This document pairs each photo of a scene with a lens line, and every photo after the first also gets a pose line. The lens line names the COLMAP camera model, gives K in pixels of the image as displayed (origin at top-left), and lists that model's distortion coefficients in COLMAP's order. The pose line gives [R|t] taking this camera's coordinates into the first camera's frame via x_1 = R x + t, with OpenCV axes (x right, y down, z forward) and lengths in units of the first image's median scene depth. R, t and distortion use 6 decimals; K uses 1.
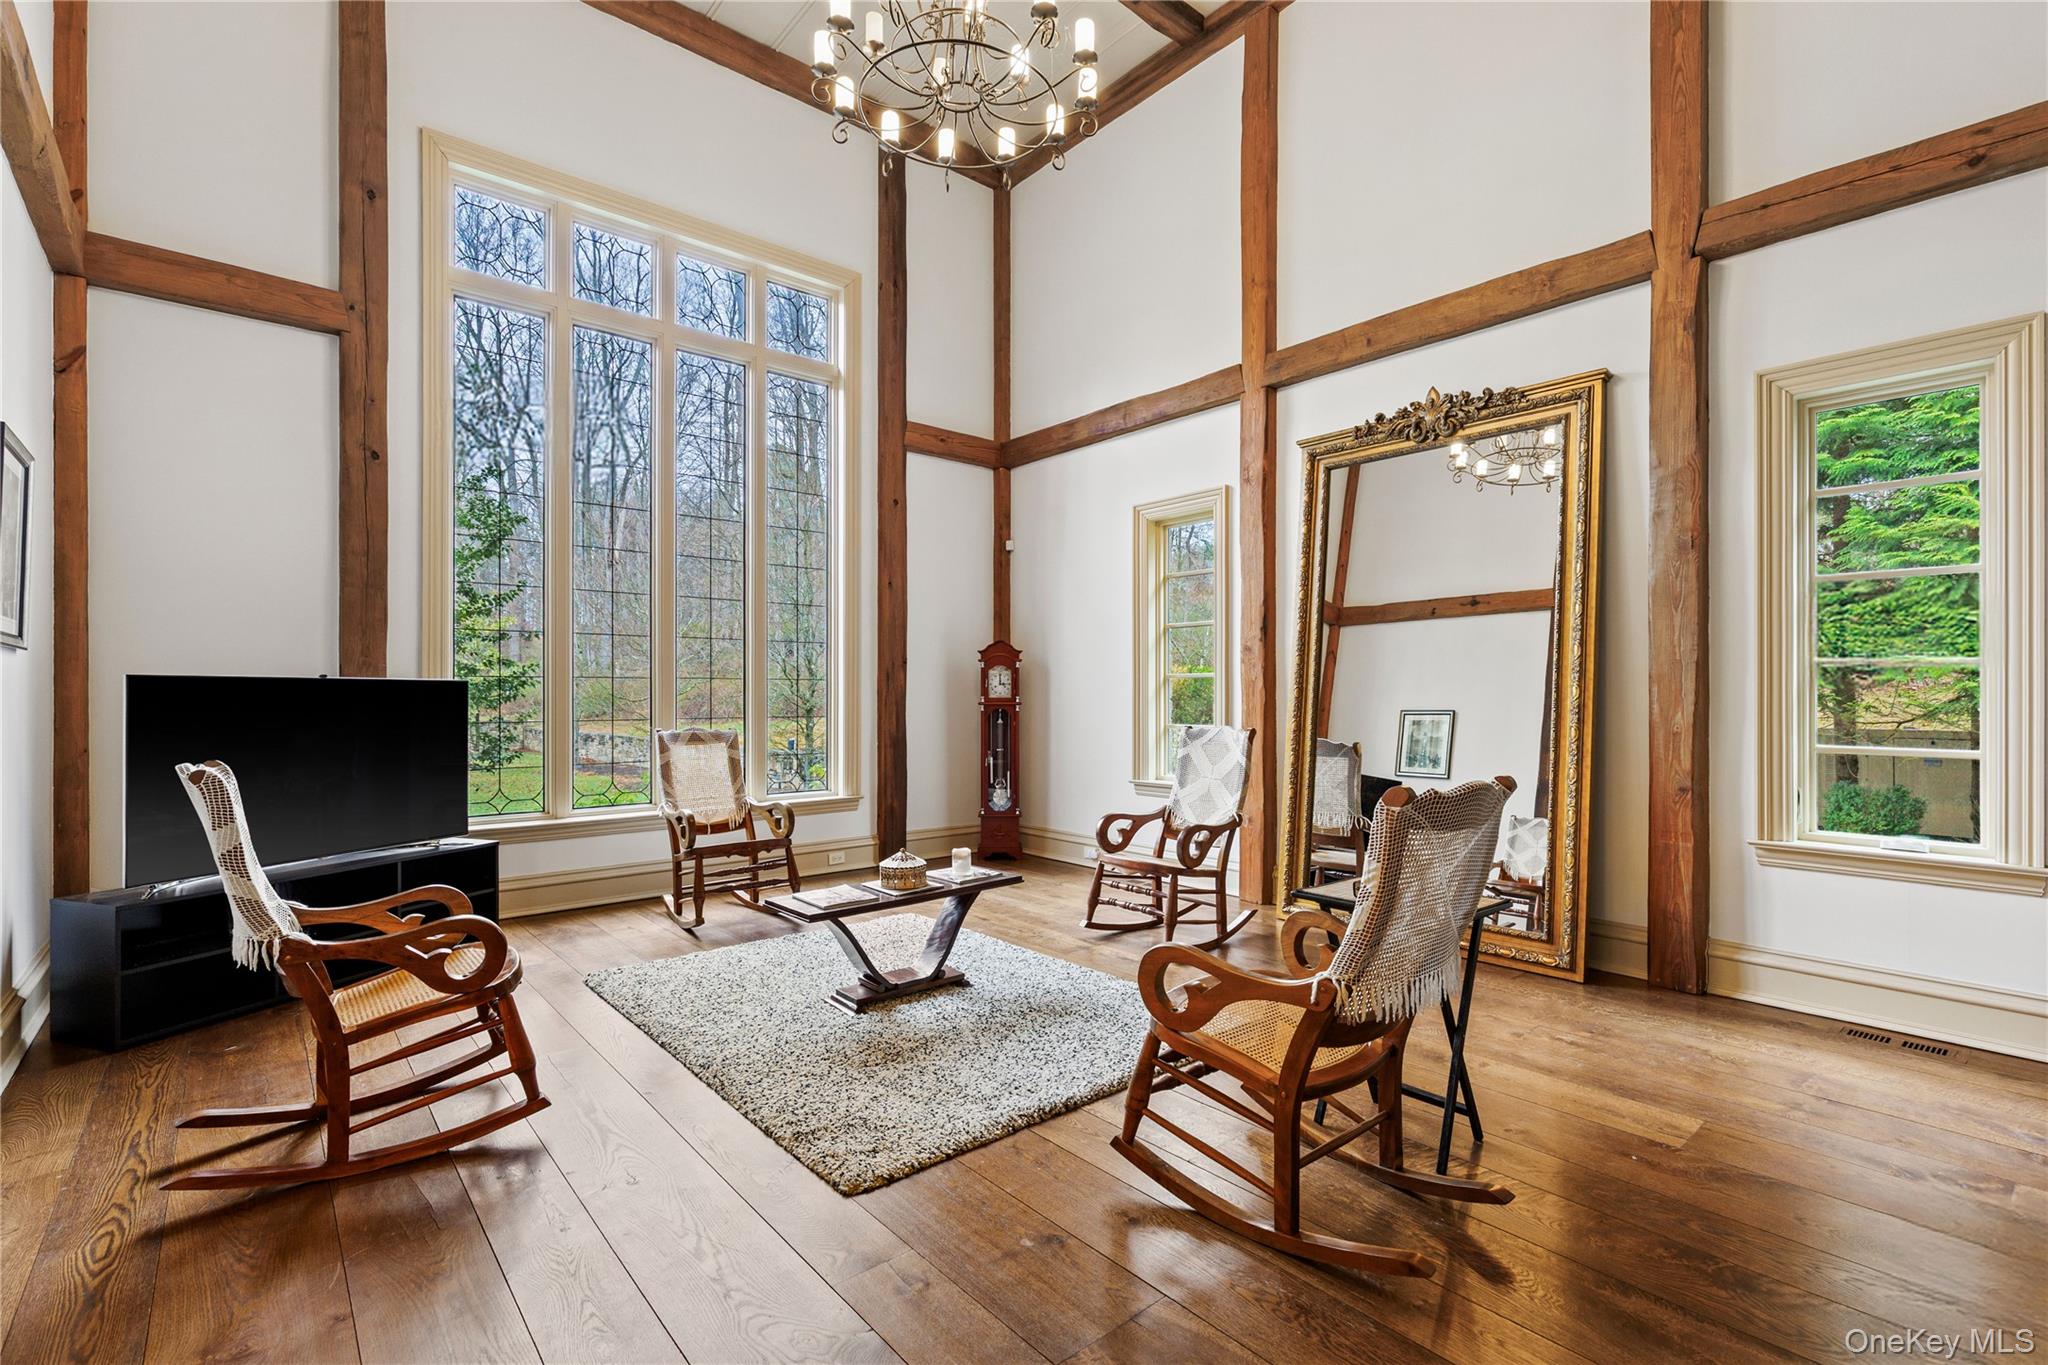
lens RADIAL K [[927.4, 0, 1029.8], [0, 927.4, 690.4], [0, 0, 1]] dist [0.004518, -0.001885]
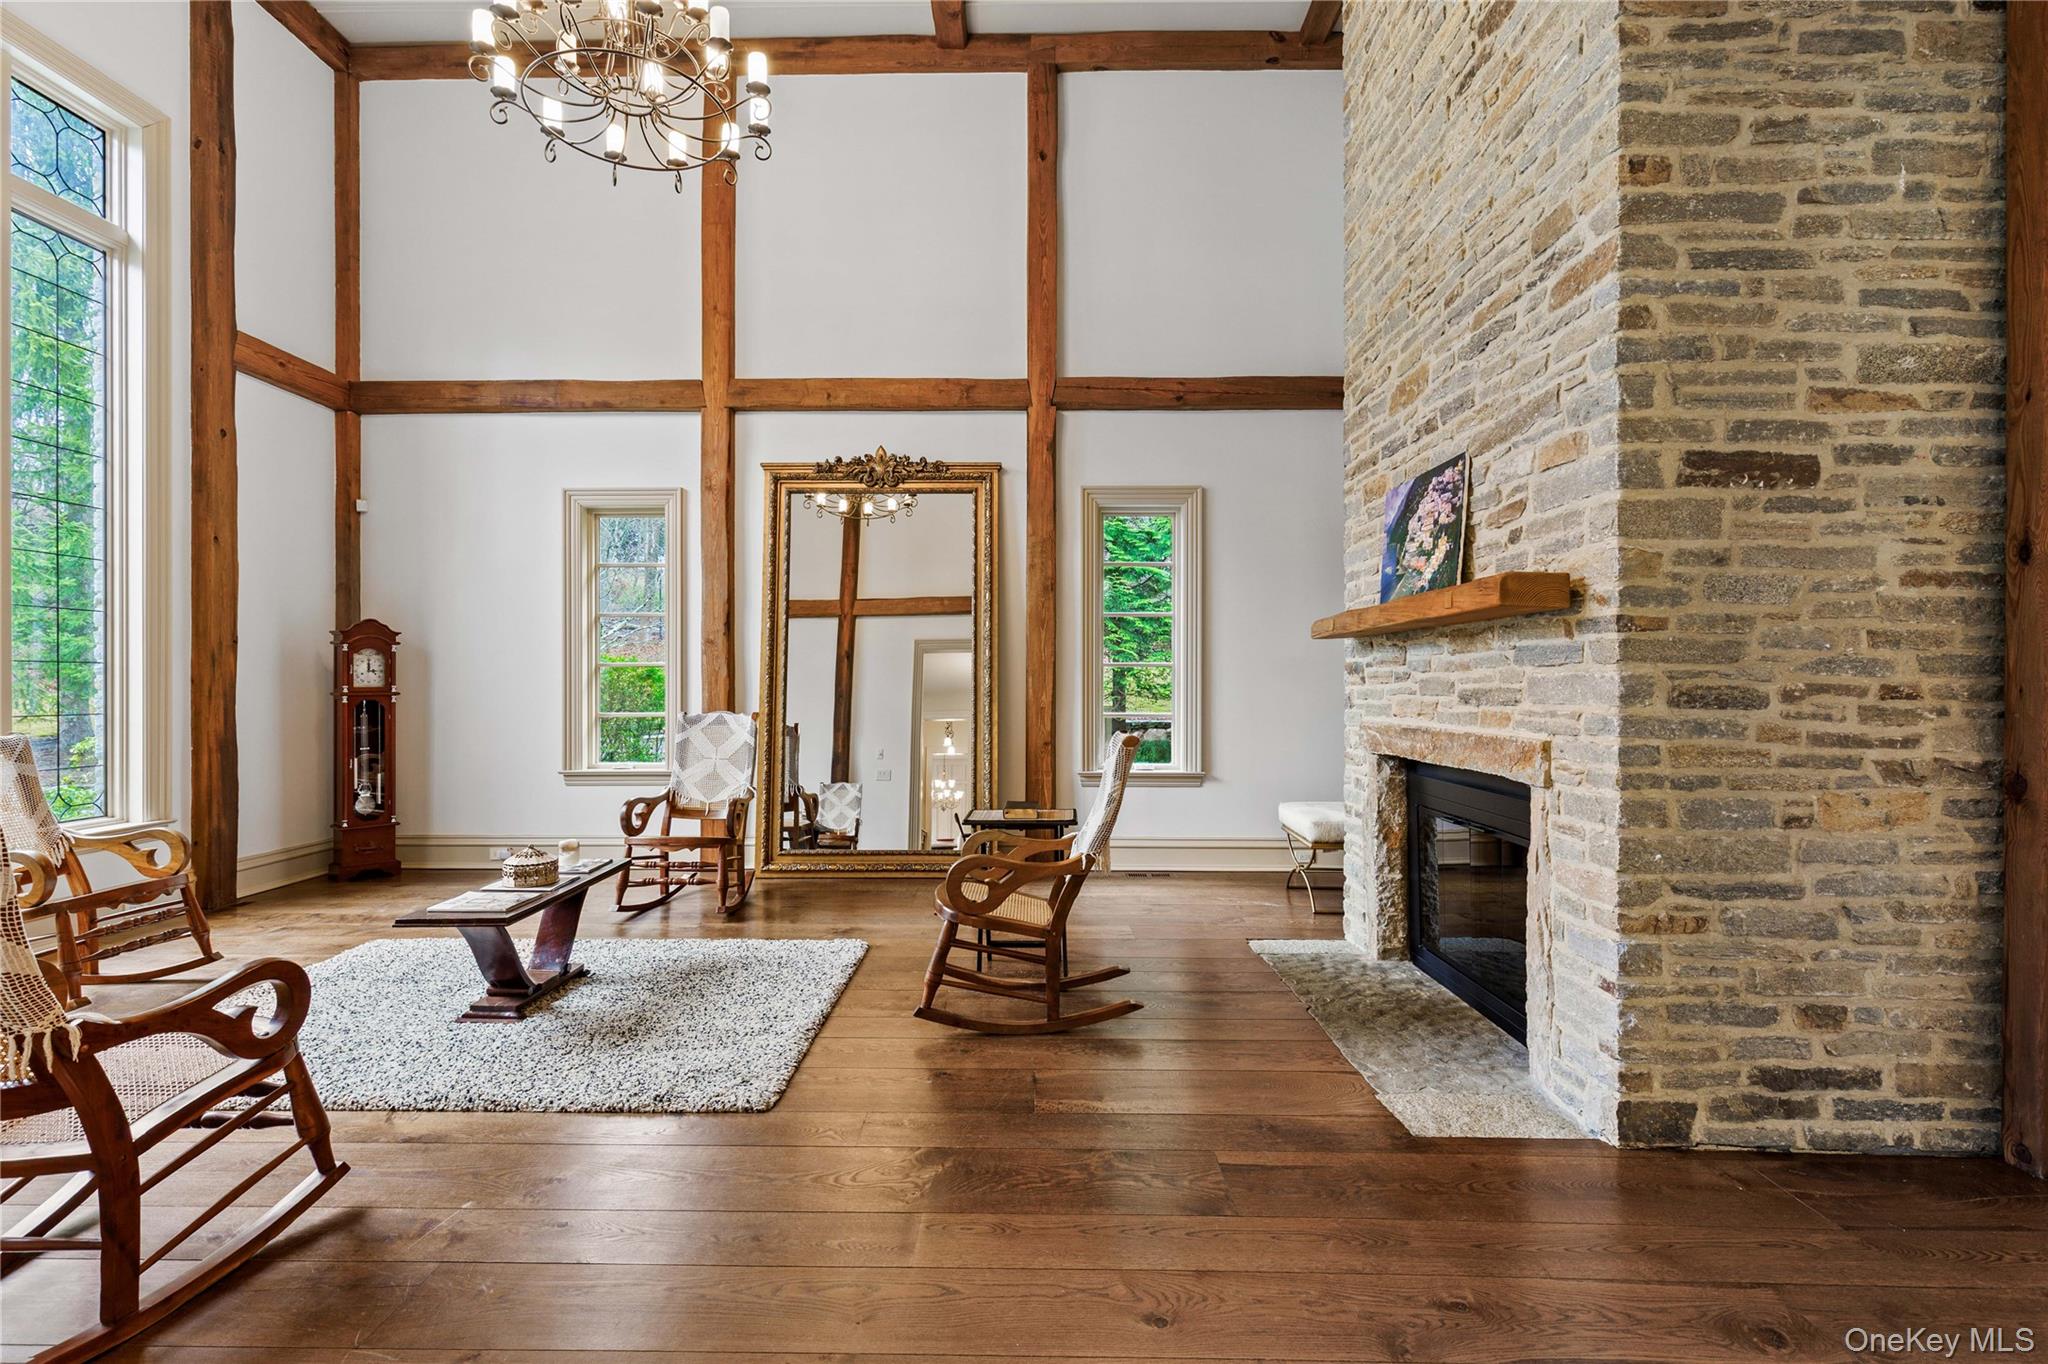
lens RADIAL K [[927.4, 0, 1010.2], [0, 927.4, 683.0], [0, 0, 1]] dist [0.004518, -0.001885]
pose [[0.670427, 0.000724, 0.741975, -0.366241], [-0.002911, 0.999994, 0.001654, 0.001520], [-0.741970, -0.003268, 0.670425, -0.002344]]
